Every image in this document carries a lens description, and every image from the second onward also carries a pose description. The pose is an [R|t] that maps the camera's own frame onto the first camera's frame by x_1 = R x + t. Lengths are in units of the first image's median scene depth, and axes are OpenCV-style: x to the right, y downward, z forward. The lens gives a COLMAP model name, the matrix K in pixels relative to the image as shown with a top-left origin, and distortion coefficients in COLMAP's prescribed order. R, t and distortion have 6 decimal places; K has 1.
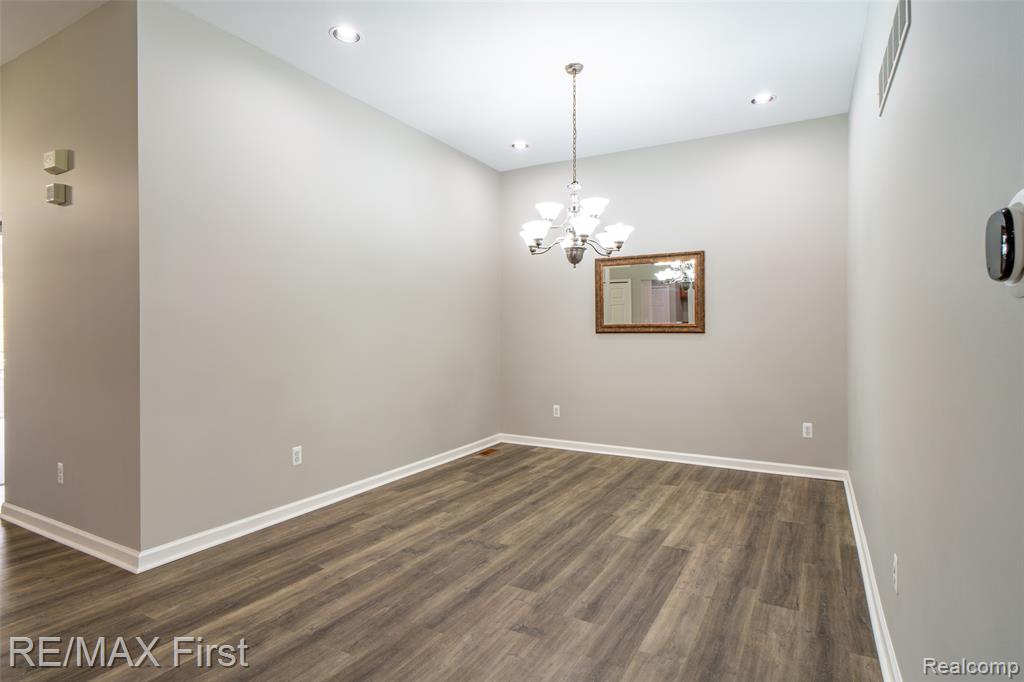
lens RADIAL K [[536.5, 0, 505.9], [0, 536.5, 336.7], [0, 0, 1]] dist [-0.003325, 0.002576]
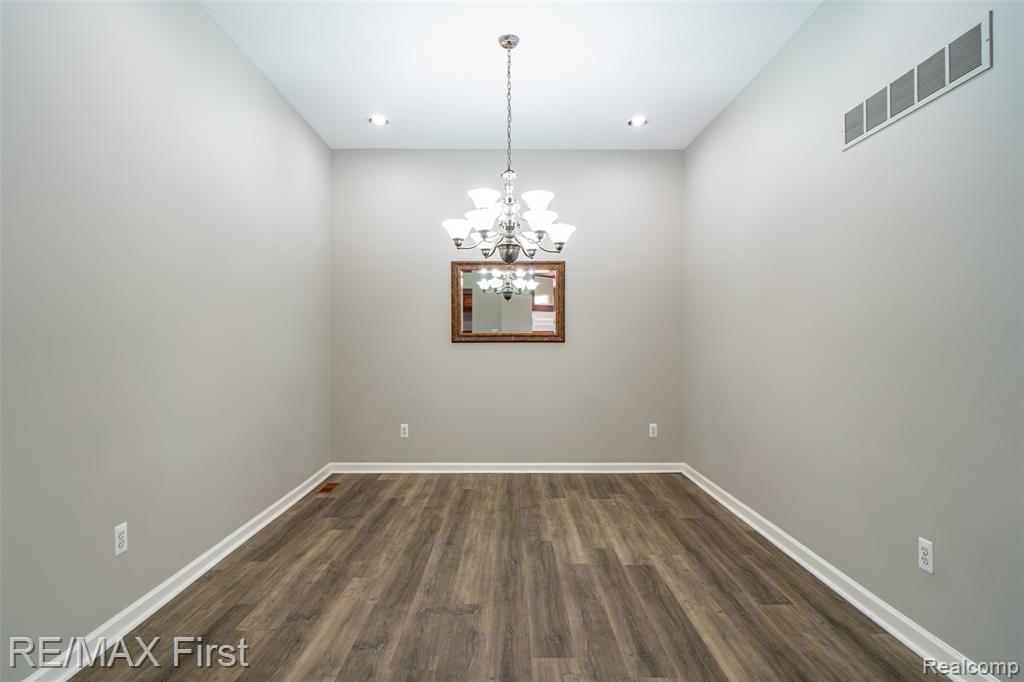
lens RADIAL K [[536.5, 0, 512.3], [0, 536.5, 344.0], [0, 0, 1]] dist [-0.003325, 0.002576]
pose [[0.868767, -0.001051, 0.495219, -0.302650], [0.003502, 0.999986, -0.004021, 0.000132], [-0.495208, 0.005227, 0.868759, 0.233142]]
